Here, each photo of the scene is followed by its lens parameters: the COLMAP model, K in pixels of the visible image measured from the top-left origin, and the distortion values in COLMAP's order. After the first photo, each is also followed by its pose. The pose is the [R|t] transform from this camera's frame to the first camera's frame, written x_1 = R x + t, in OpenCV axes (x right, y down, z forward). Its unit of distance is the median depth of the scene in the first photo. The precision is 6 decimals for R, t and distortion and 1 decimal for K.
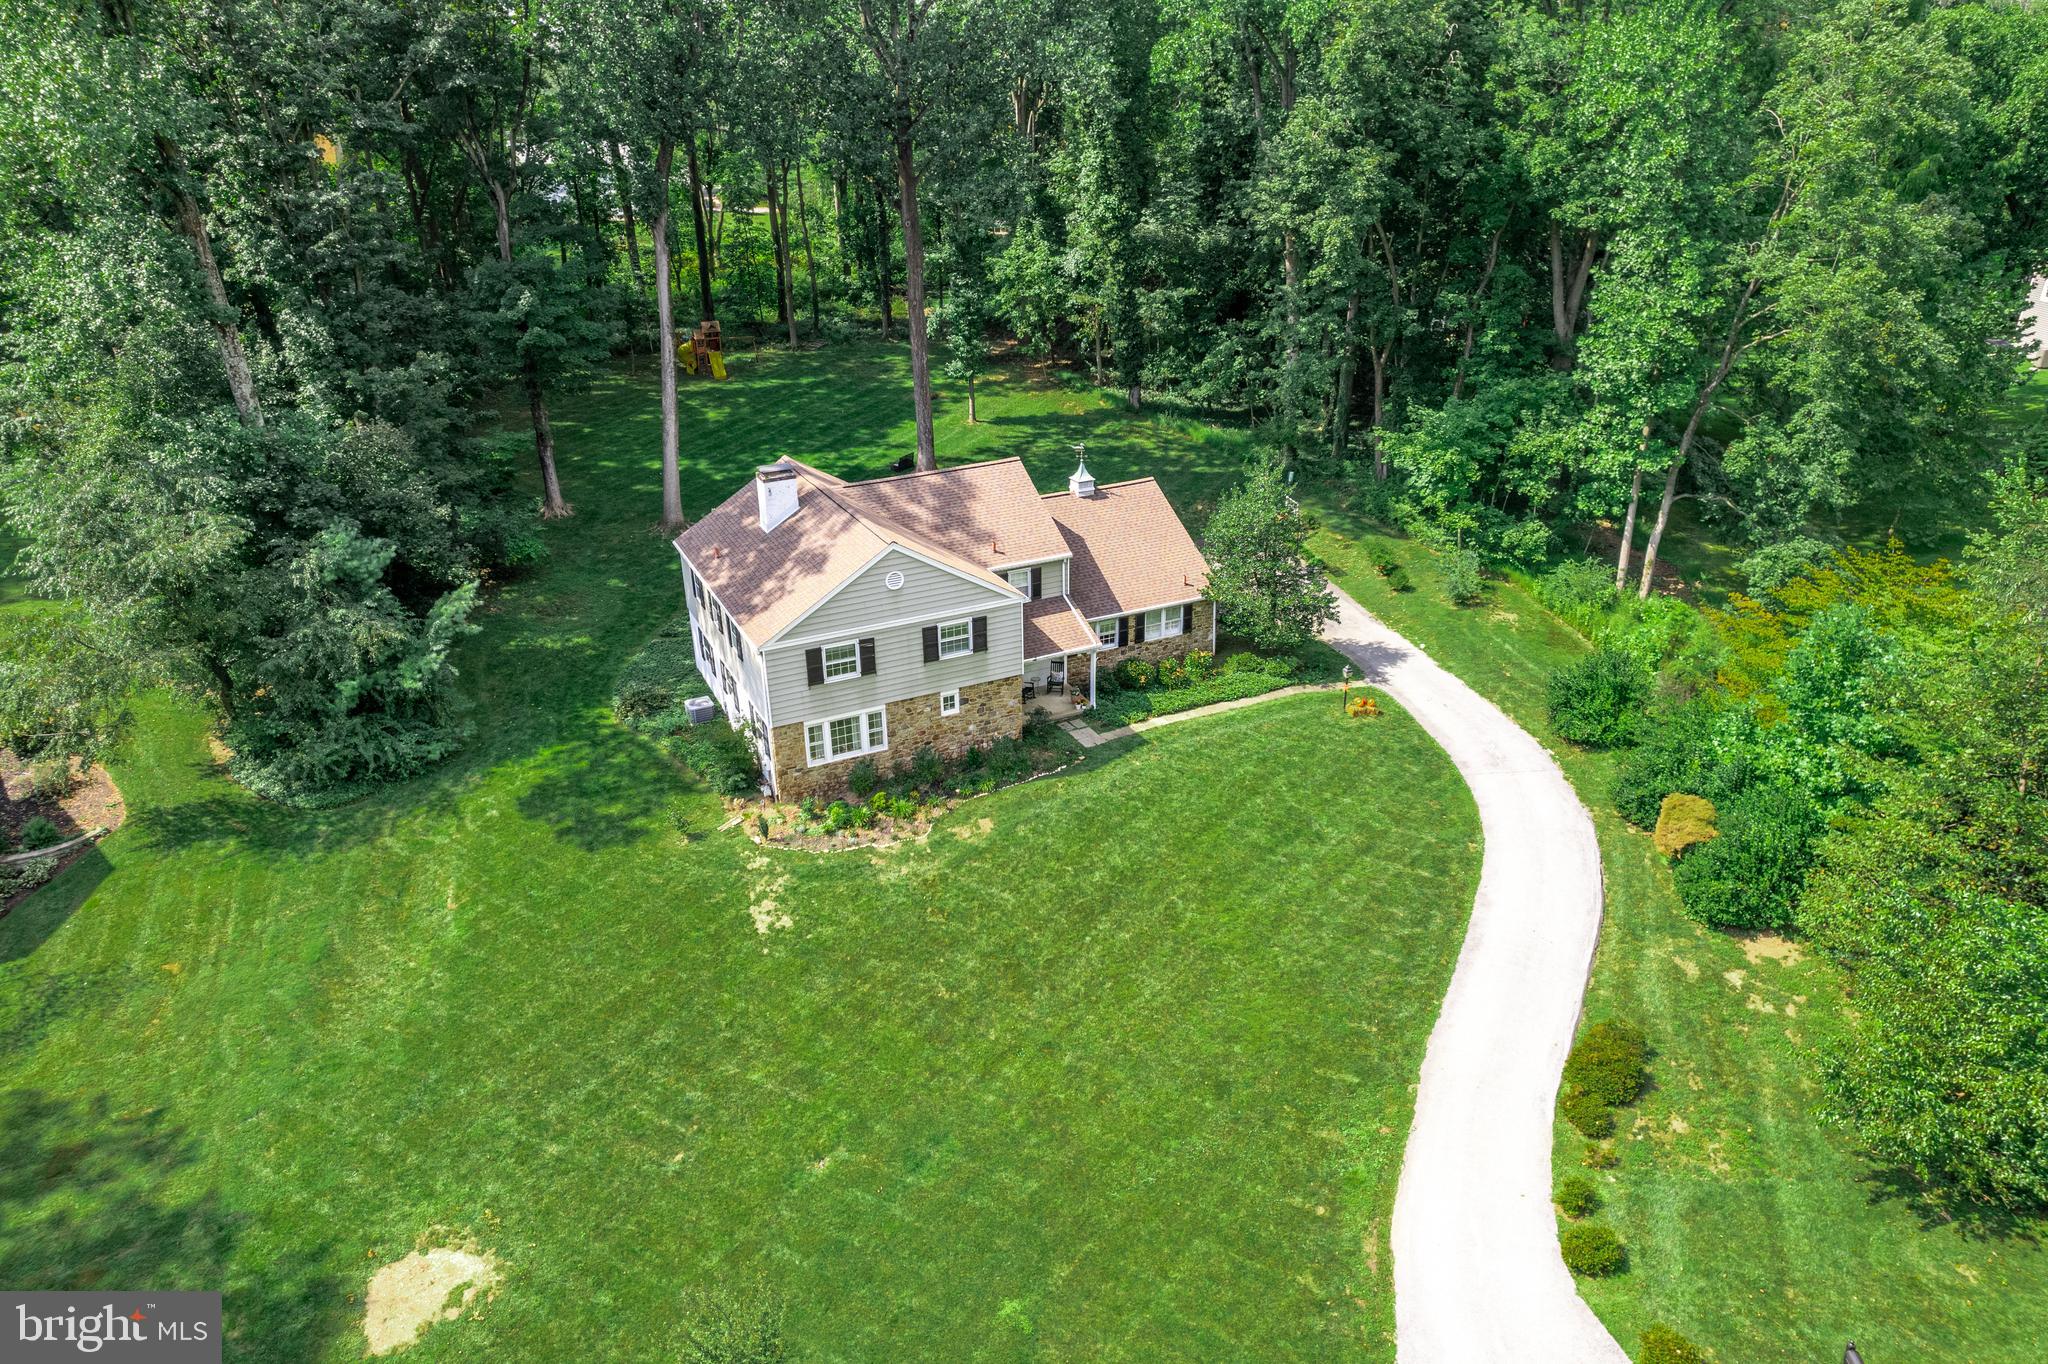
lens RADIAL K [[1317.7, 0, 1024.0], [0, 1317.7, 682.0], [0, 0, 1]] dist [-0.090387, 0.075886]
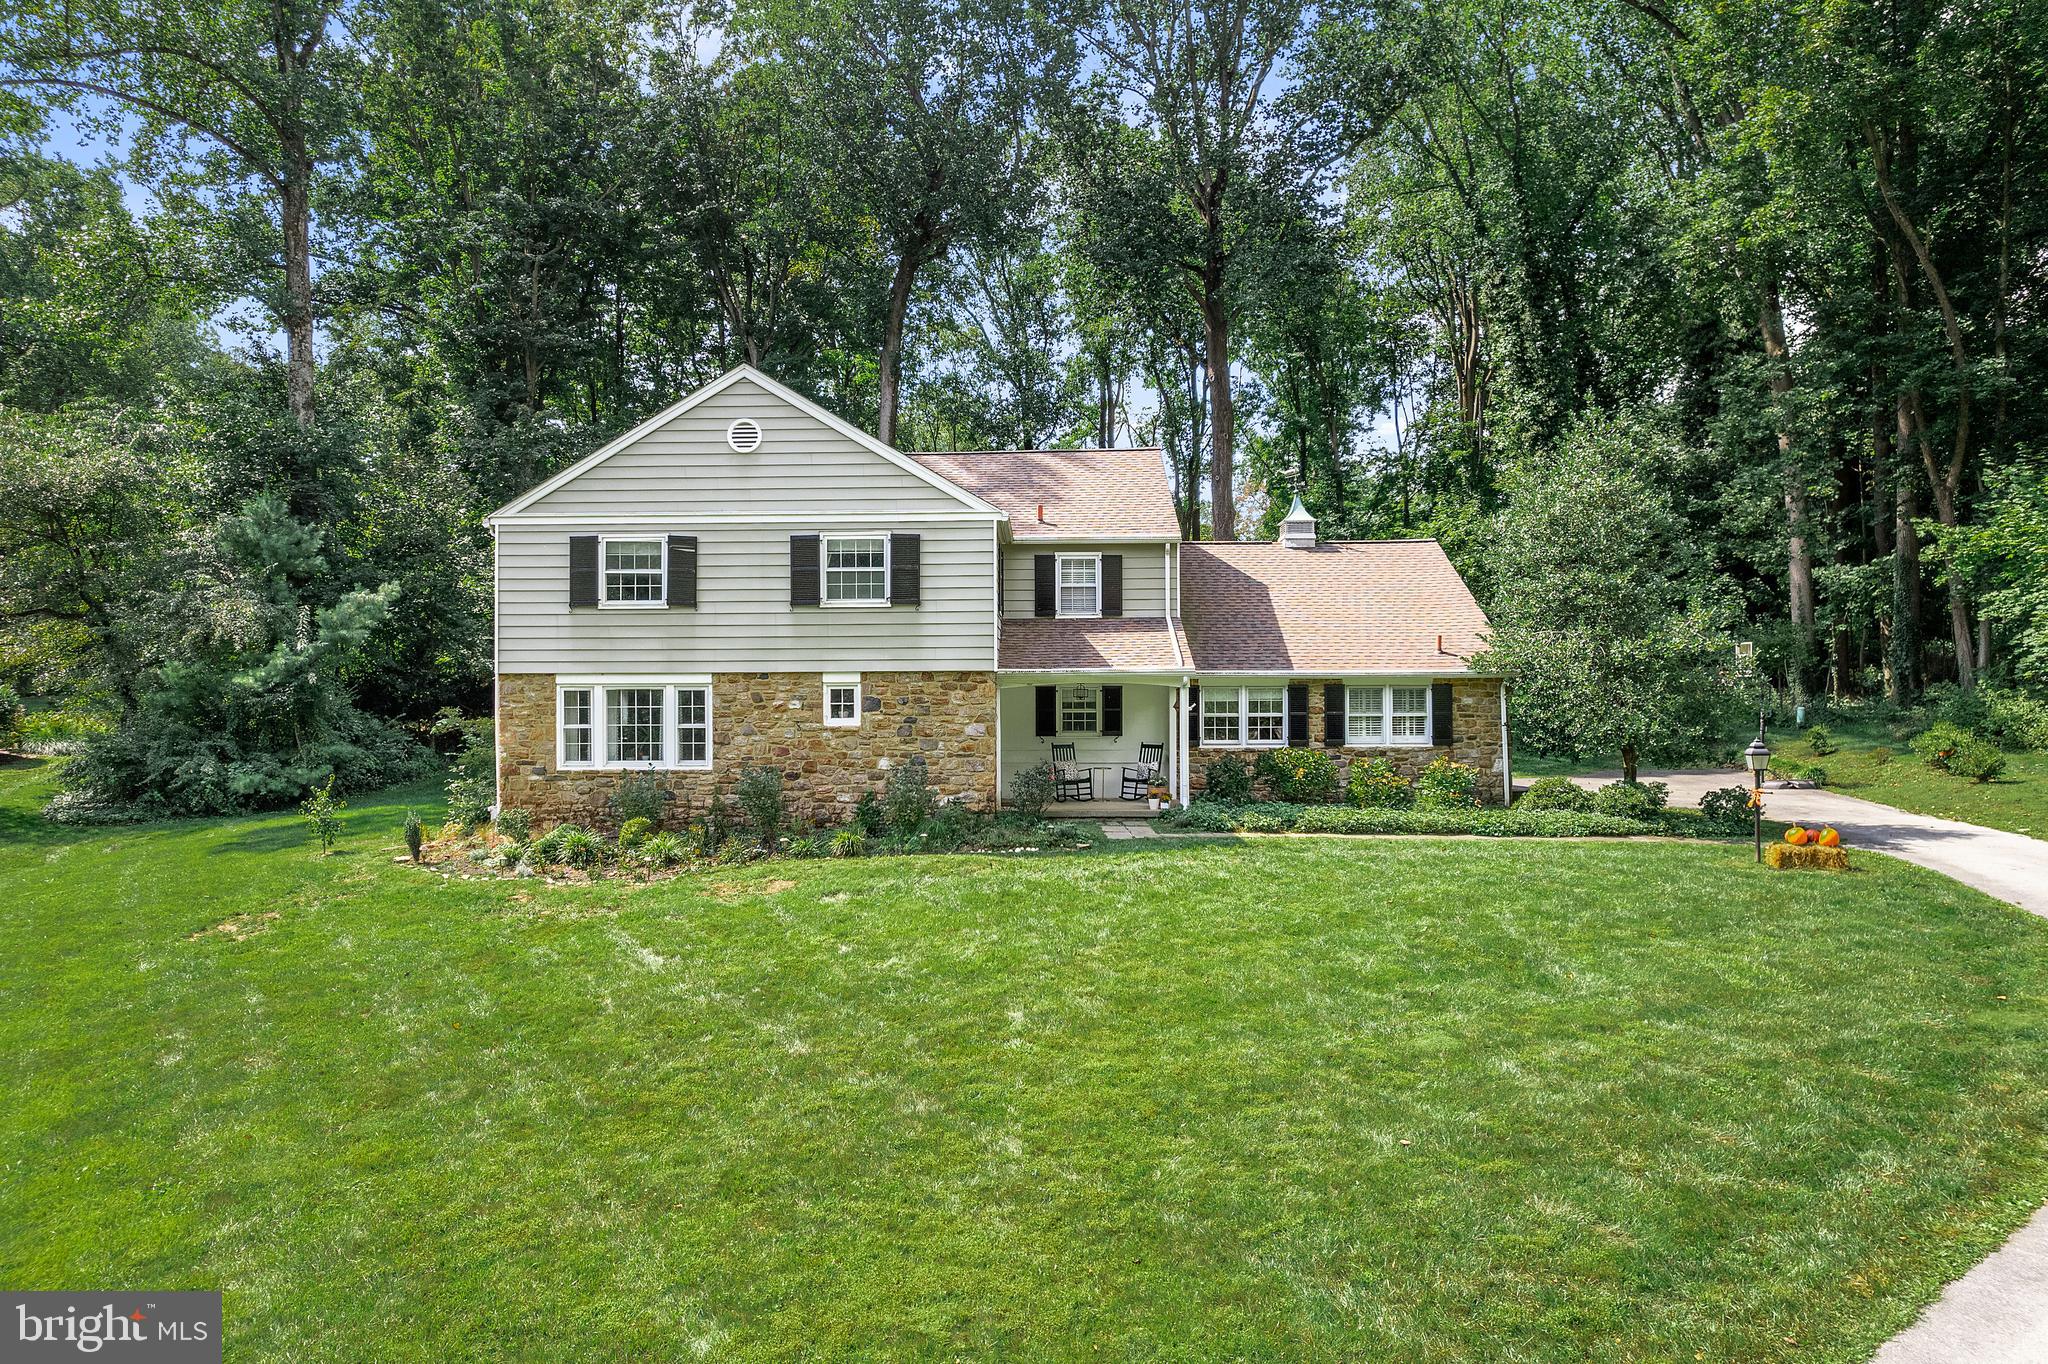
lens RADIAL K [[1317.7, 0, 1024.0], [0, 1317.7, 682.0], [0, 0, 1]] dist [-0.090387, 0.075886]
pose [[0.889719, -0.002657, -0.456502, 0.249605], [-0.196429, 0.900450, -0.388079, 0.199870], [0.412088, 0.434951, 0.800625, 0.617932]]
